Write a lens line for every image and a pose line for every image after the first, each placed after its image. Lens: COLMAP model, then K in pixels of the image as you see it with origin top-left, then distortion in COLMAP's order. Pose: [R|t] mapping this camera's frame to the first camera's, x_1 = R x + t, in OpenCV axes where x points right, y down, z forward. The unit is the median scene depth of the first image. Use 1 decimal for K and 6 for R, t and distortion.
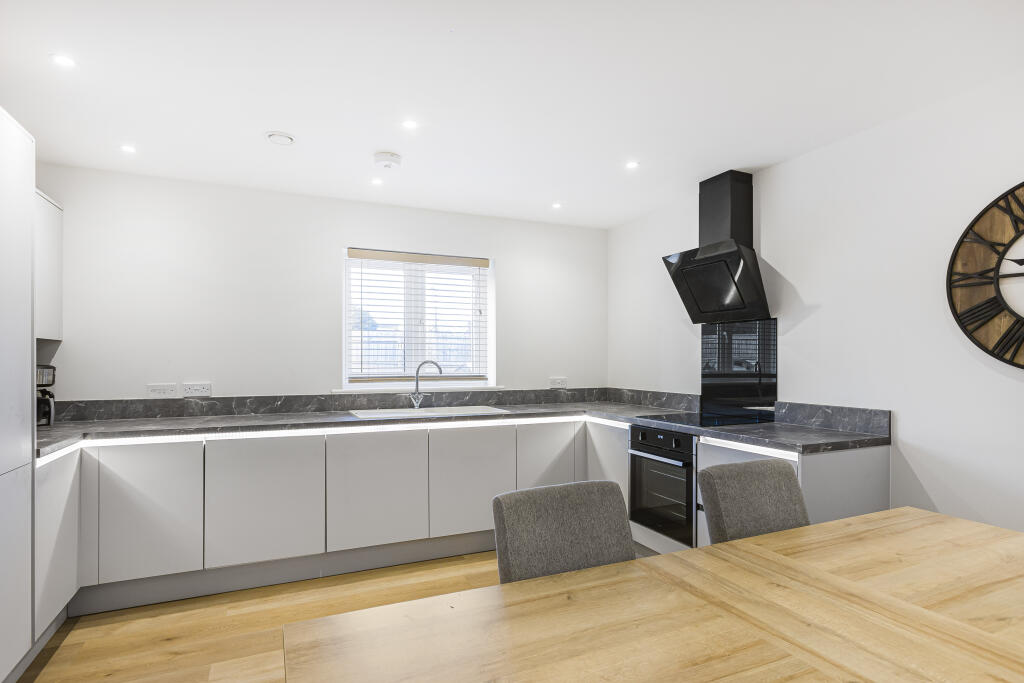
lens RADIAL K [[538.0, 0, 512.1], [0, 538.0, 363.3], [0, 0, 1]] dist [0.000325, 0.000182]
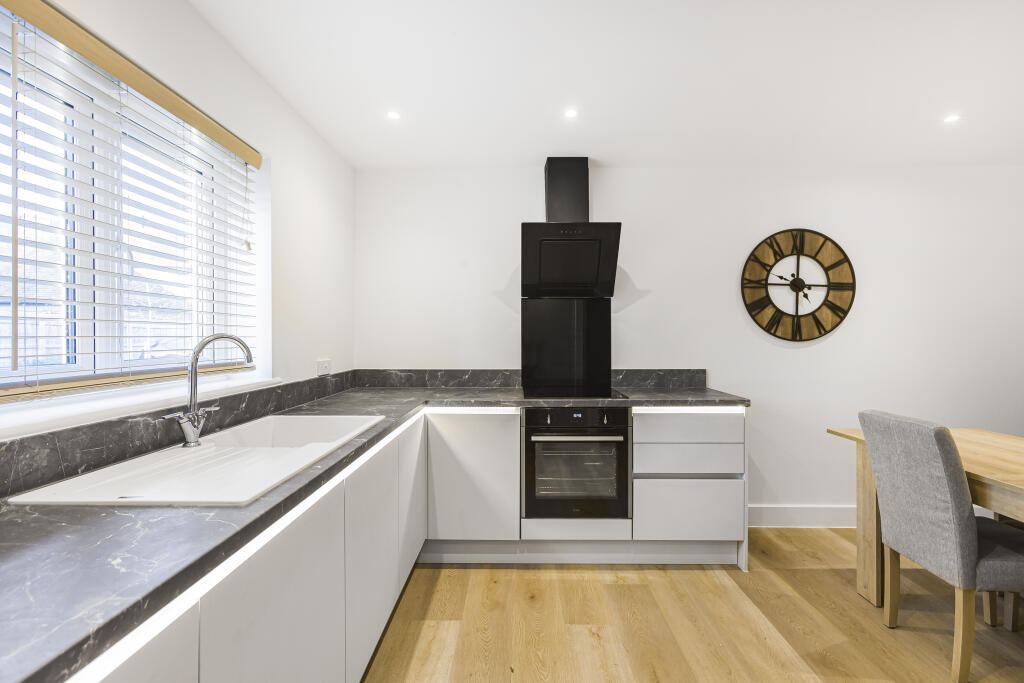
lens RADIAL K [[449.7, 0, 512.0], [0, 449.7, 341.5], [0, 0, 1]] dist [-0.038323, 0.000190]
pose [[0.424572, -0.010828, 0.905330, -0.660434], [0.008128, 0.999934, 0.008147, 0.001249], [-0.905358, 0.003900, 0.424632, 1.067550]]
